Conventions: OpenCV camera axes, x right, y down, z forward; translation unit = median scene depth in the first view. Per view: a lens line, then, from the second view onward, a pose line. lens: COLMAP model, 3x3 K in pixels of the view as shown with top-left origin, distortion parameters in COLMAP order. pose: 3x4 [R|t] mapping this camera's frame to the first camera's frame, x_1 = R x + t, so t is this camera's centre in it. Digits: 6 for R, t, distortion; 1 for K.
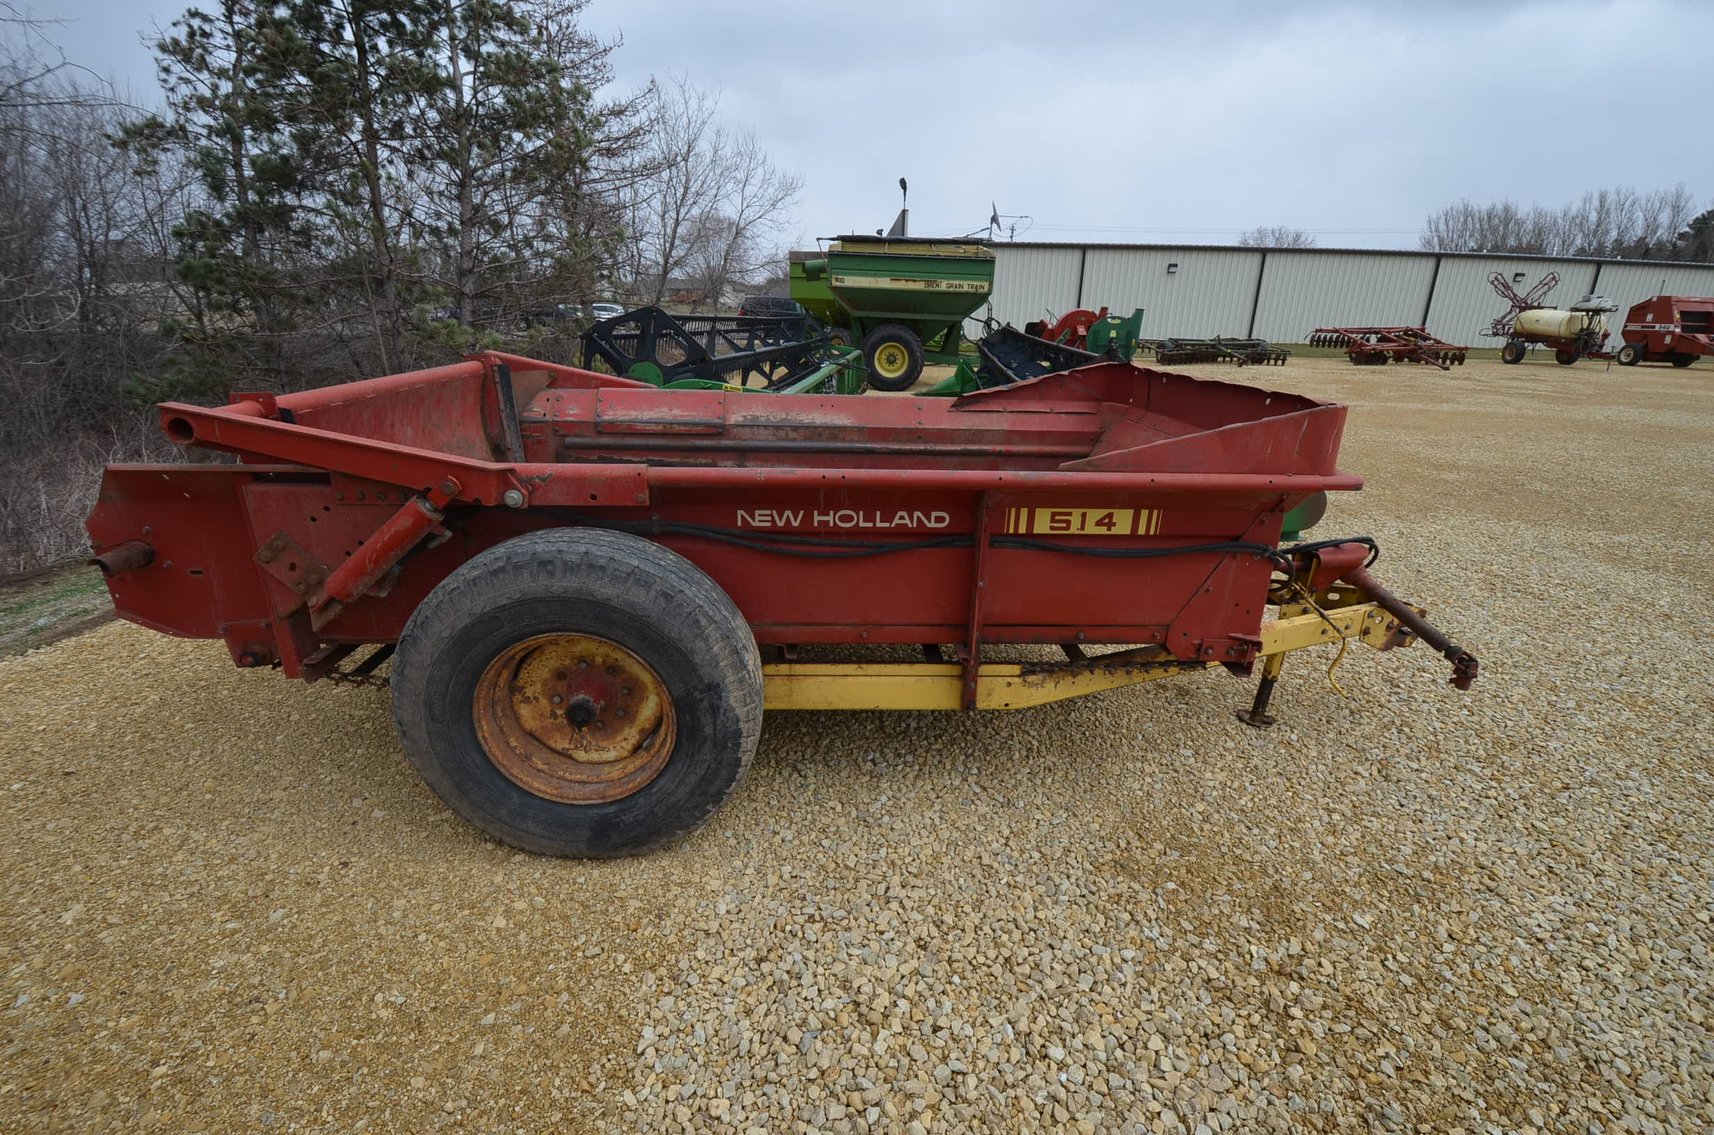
lens RADIAL K [[745.1, 0, 857.0], [0, 745.1, 567.5], [0, 0, 1]] dist [0.001844, -0.008070]
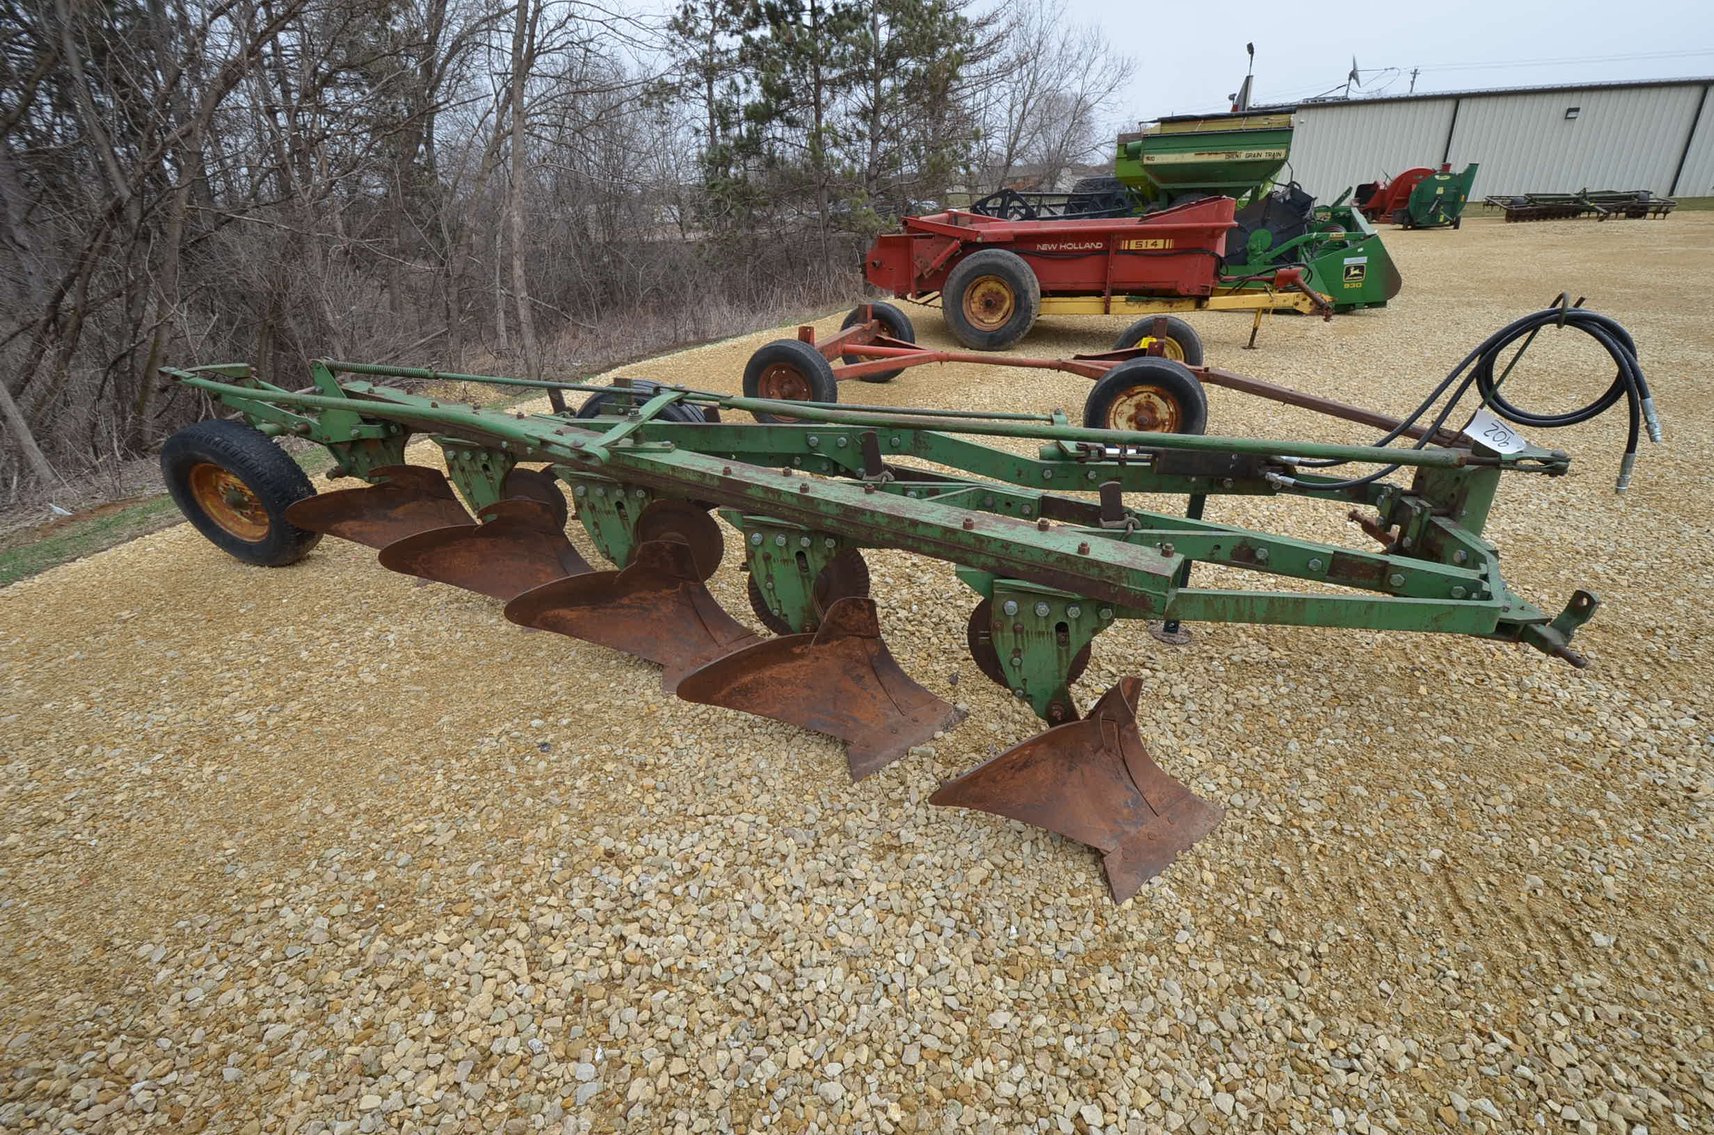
lens RADIAL K [[715.4, 0, 857.0], [0, 715.4, 567.5], [0, 0, 1]] dist [0.000363, -0.014125]
pose [[0.912621, 0.123478, -0.389713, 0.056884], [-0.066360, 0.985396, 0.156817, 0.096513], [0.403385, -0.117253, 0.907487, -0.260431]]
